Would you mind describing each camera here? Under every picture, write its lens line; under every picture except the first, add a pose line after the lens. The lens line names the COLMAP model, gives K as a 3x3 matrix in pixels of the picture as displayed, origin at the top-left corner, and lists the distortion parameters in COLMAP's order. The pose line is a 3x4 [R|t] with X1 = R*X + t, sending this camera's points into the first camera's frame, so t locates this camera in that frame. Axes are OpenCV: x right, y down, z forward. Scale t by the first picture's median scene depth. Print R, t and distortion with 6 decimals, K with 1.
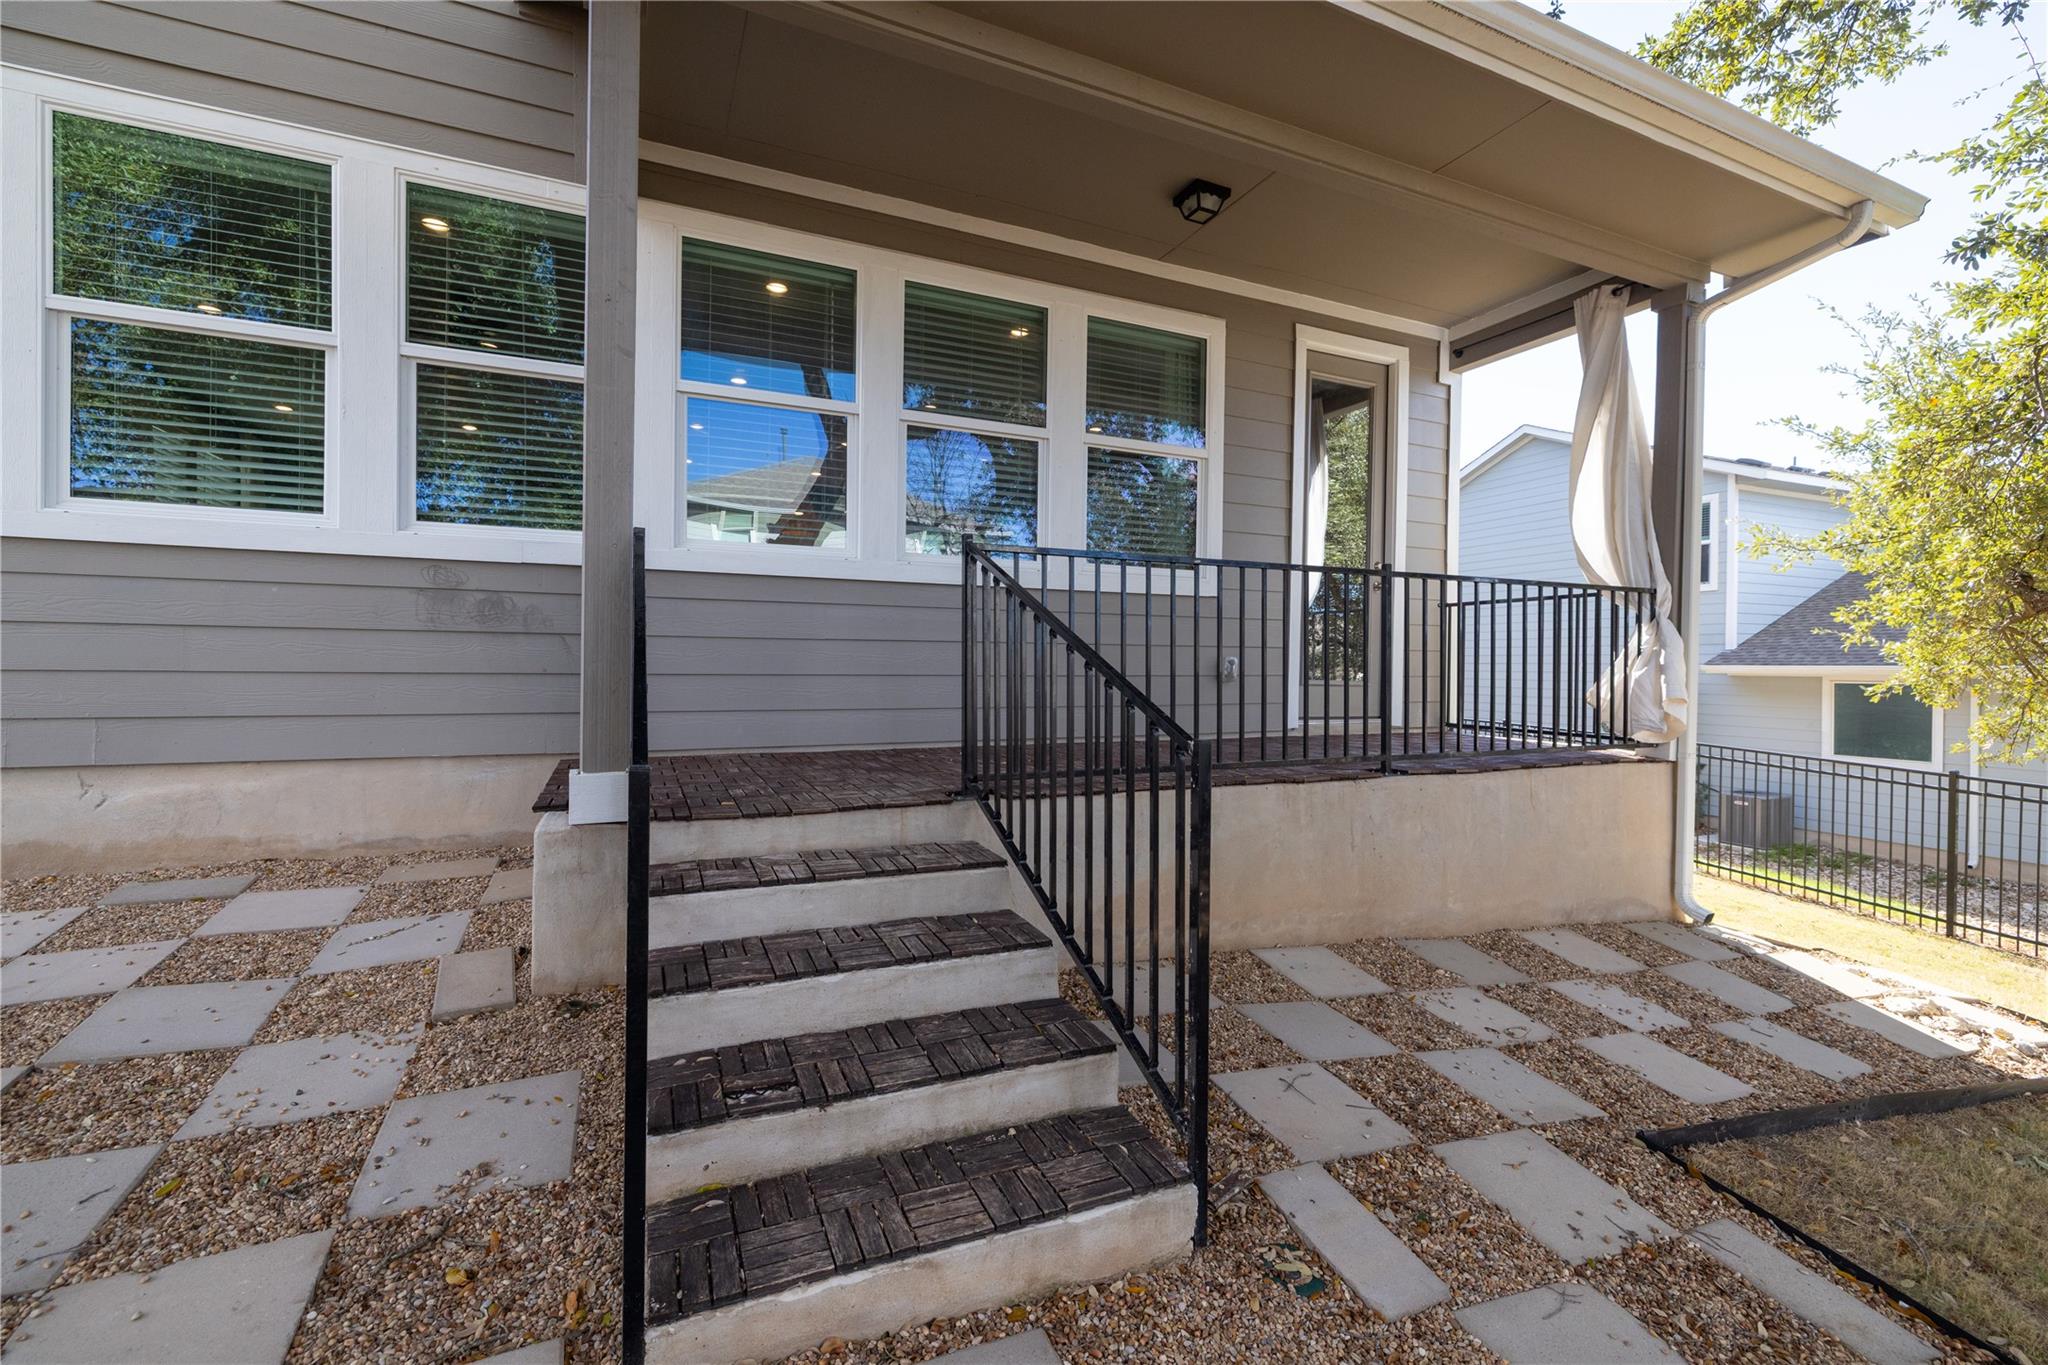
lens RADIAL K [[879.6, 0, 1024.0], [0, 879.6, 682.5], [0, 0, 1]] dist [0.002721, 0.000246]
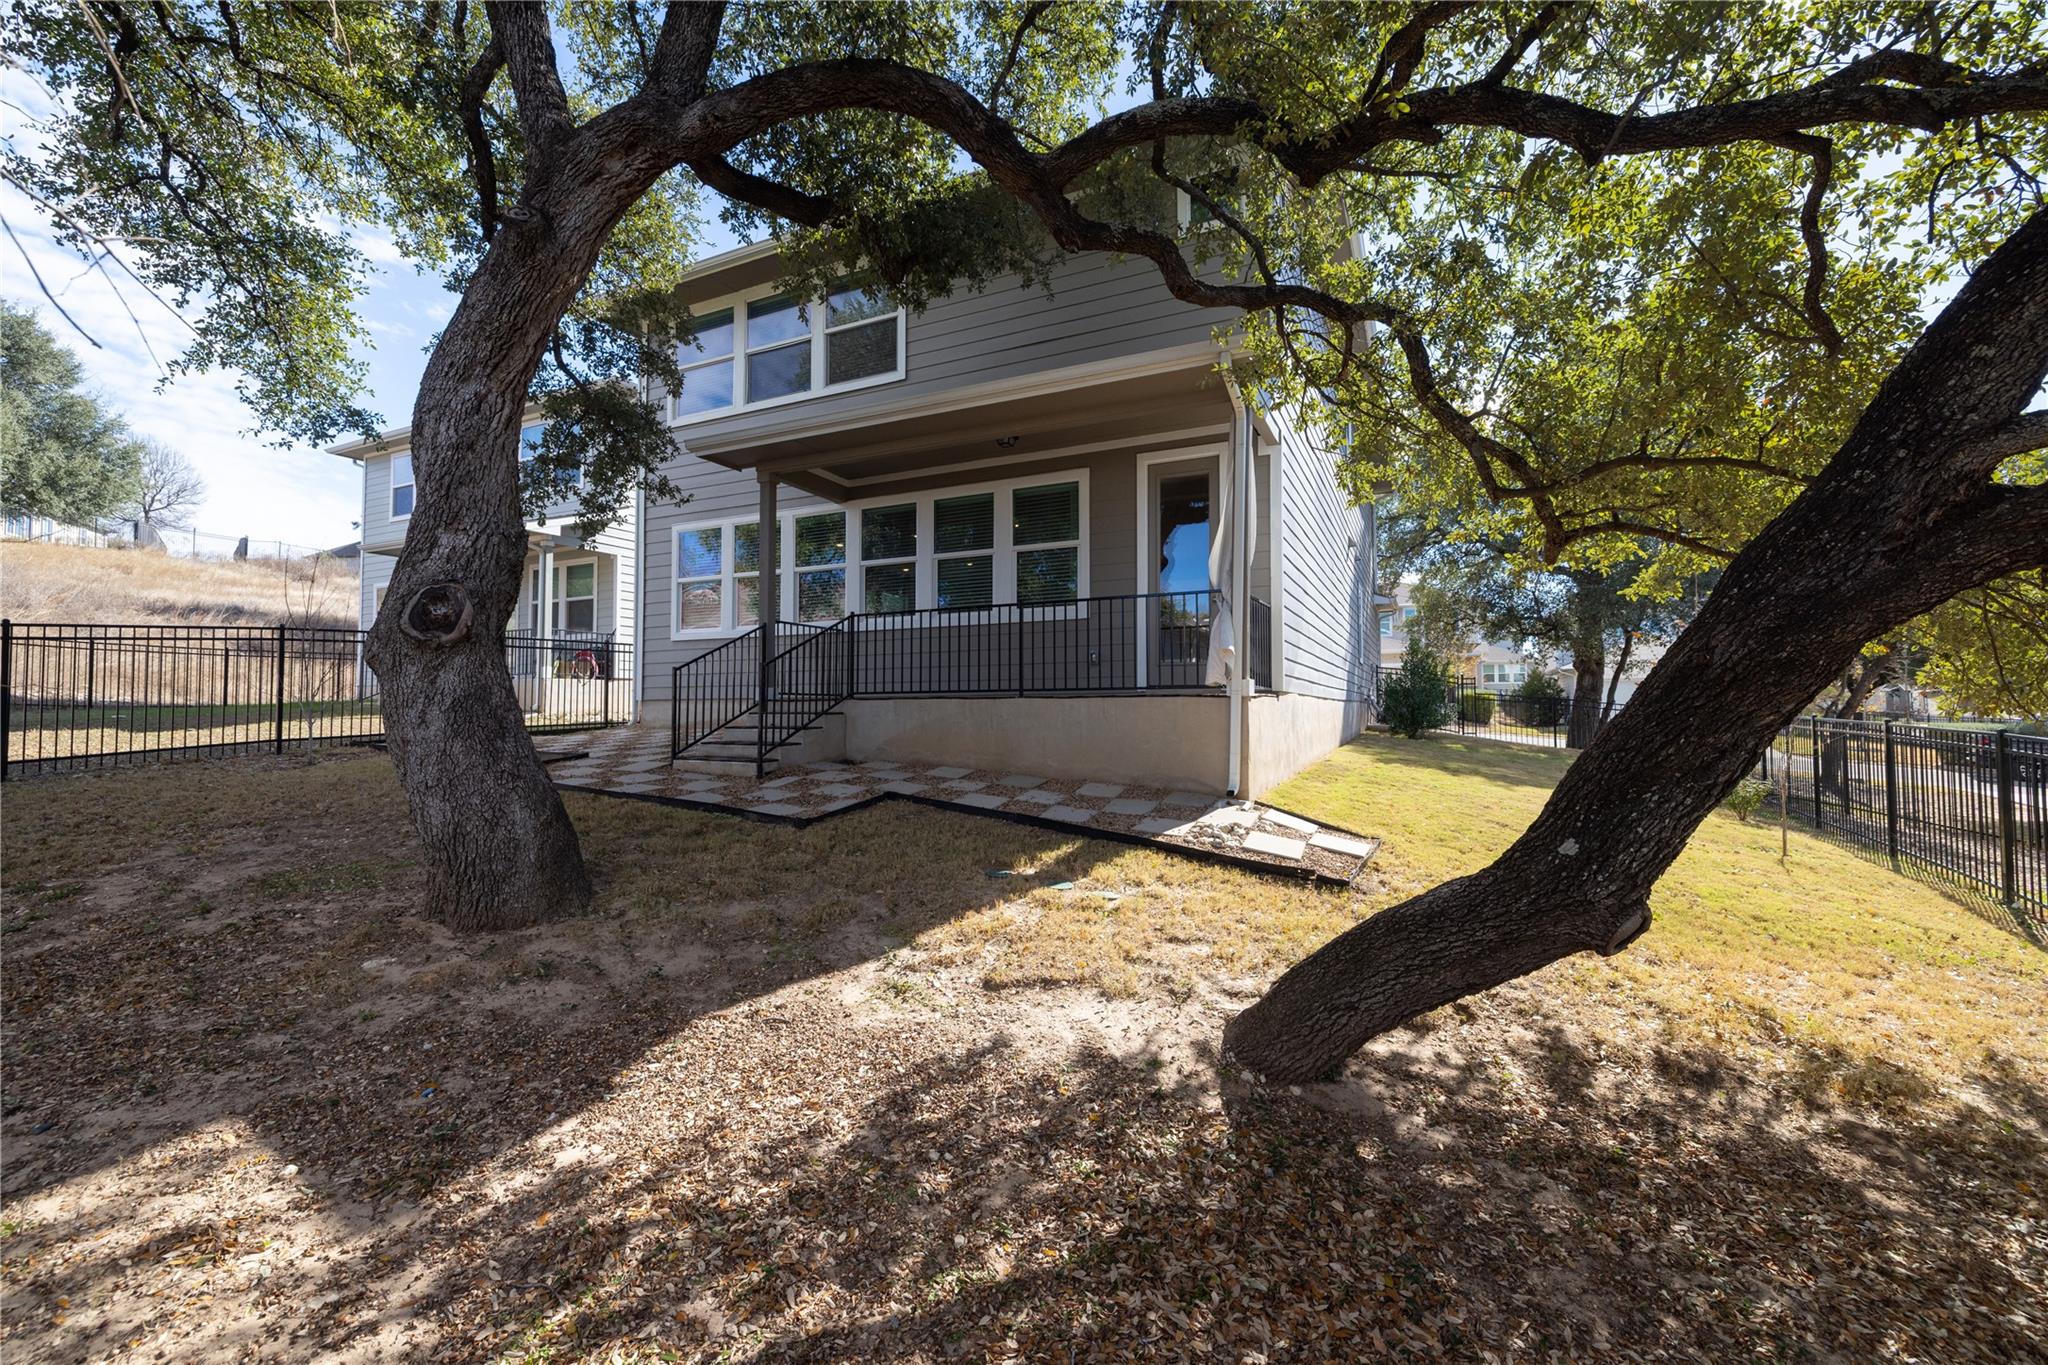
lens RADIAL K [[879.6, 0, 1024.0], [0, 879.6, 682.5], [0, 0, 1]] dist [0.002721, 0.000246]
pose [[0.651745, -0.038328, -0.757469, 1.608965], [0.005633, 0.998939, -0.045699, 0.127712], [0.758417, 0.025517, 0.651270, -0.309880]]
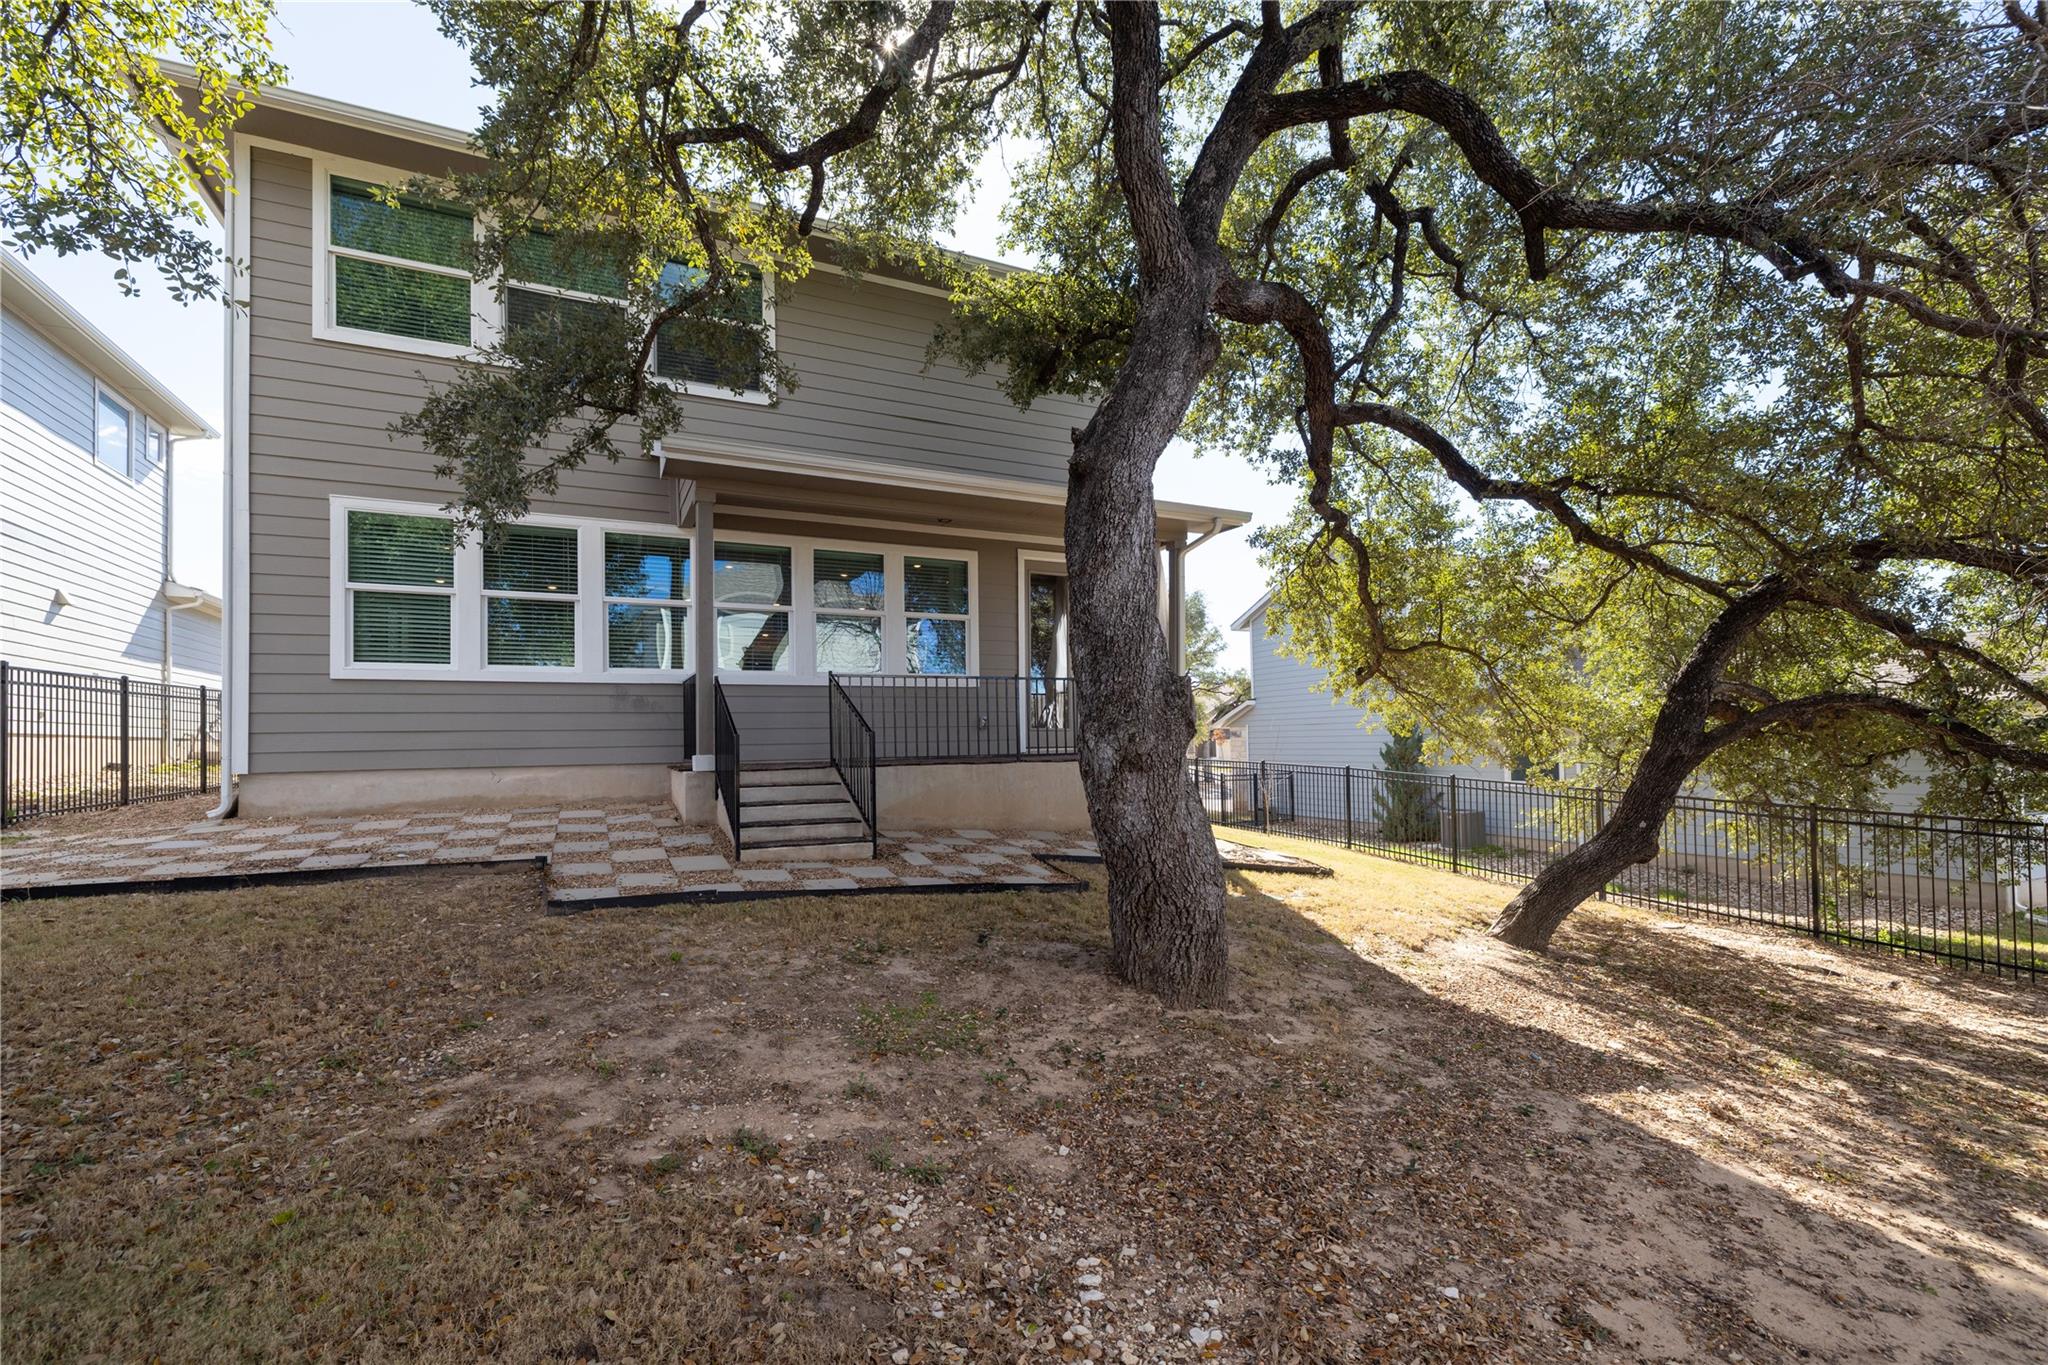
lens RADIAL K [[896.7, 0, 1024.0], [0, 896.7, 682.5], [0, 0, 1]] dist [-0.086128, 0.000196]
pose [[0.998716, -0.037463, 0.034109, 0.268390], [0.041245, 0.992164, -0.117936, 0.135986], [-0.029424, 0.119191, 0.992435, -1.046666]]
